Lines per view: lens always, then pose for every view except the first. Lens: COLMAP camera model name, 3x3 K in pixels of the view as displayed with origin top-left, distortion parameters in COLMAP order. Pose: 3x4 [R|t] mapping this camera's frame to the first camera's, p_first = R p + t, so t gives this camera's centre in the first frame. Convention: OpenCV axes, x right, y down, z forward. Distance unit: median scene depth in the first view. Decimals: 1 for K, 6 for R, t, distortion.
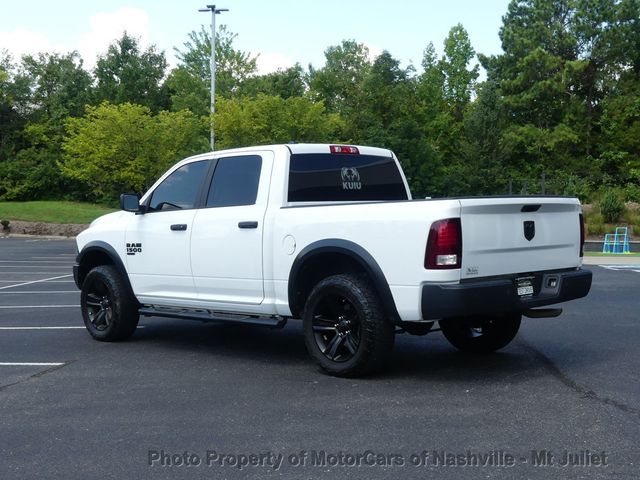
lens RADIAL K [[926.9, 0, 320.0], [0, 926.9, 240.0], [0, 0, 1]] dist [-0.008762, -0.046808]
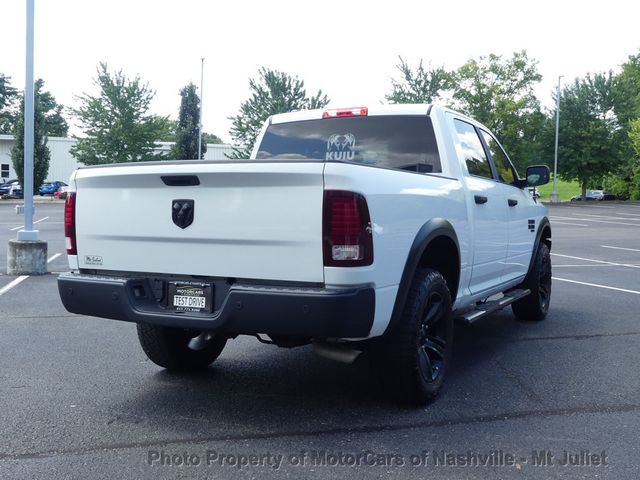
lens RADIAL K [[715.1, 0, 320.0], [0, 715.1, 240.0], [0, 0, 1]] dist [-0.008973, 0.015212]
pose [[0.321502, 0.070178, -0.944305, 0.631484], [-0.037342, 0.997414, 0.061411, -0.022430], [0.946172, 0.015518, 0.323291, 0.778679]]
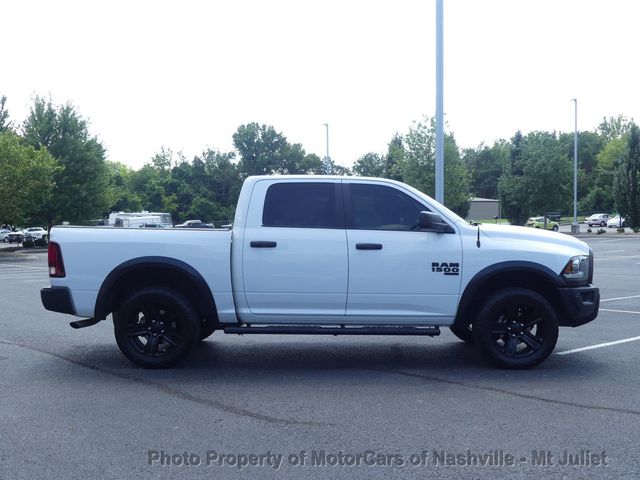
lens RADIAL K [[751.5, 0, 320.5], [0, 751.5, 224.8], [0, 0, 1]] dist [-0.019016, -0.000492]
pose [[-0.693515, 0.011342, -0.720353, 0.674859], [-0.008432, 0.999680, 0.023859, -0.068669], [0.720393, 0.022620, -0.693197, 1.758782]]
